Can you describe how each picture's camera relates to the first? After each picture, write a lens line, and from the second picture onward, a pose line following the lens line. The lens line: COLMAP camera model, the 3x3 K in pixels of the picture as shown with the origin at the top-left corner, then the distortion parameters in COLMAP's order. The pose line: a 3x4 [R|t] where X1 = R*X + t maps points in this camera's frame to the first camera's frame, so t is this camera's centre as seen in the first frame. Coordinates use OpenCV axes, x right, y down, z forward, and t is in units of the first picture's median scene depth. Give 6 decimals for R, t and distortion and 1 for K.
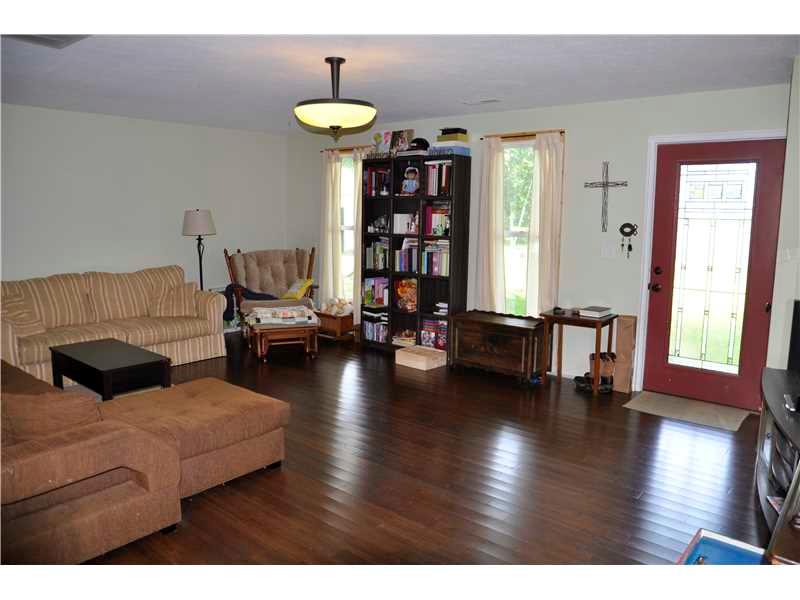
lens RADIAL K [[612.1, 0, 400.0], [0, 612.1, 300.0], [0, 0, 1]] dist [-0.001106, -0.000262]
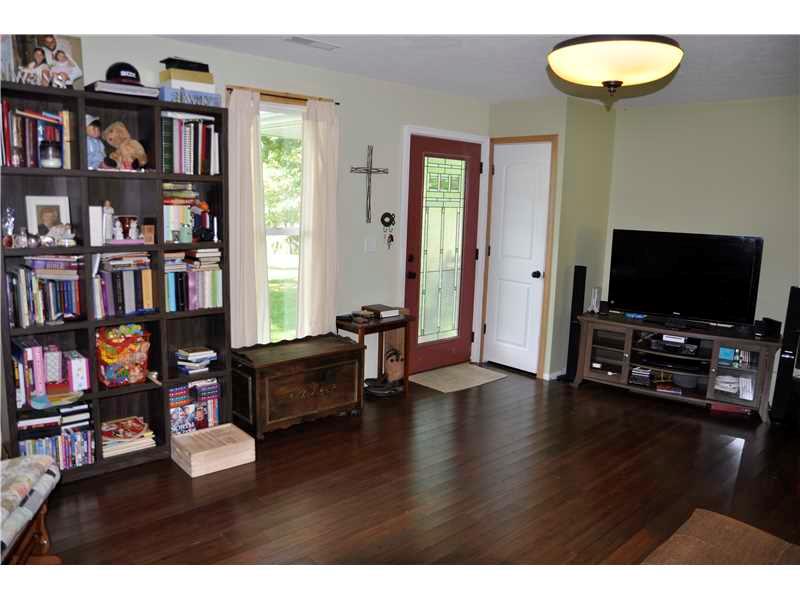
lens RADIAL K [[640.2, 0, 400.0], [0, 640.2, 300.0], [0, 0, 1]] dist [-0.004588, -0.000234]
pose [[0.125806, -0.170034, 0.977375, -0.618011], [0.121379, 0.980439, 0.154943, -0.143256], [-0.984601, 0.099140, 0.143984, 0.843311]]
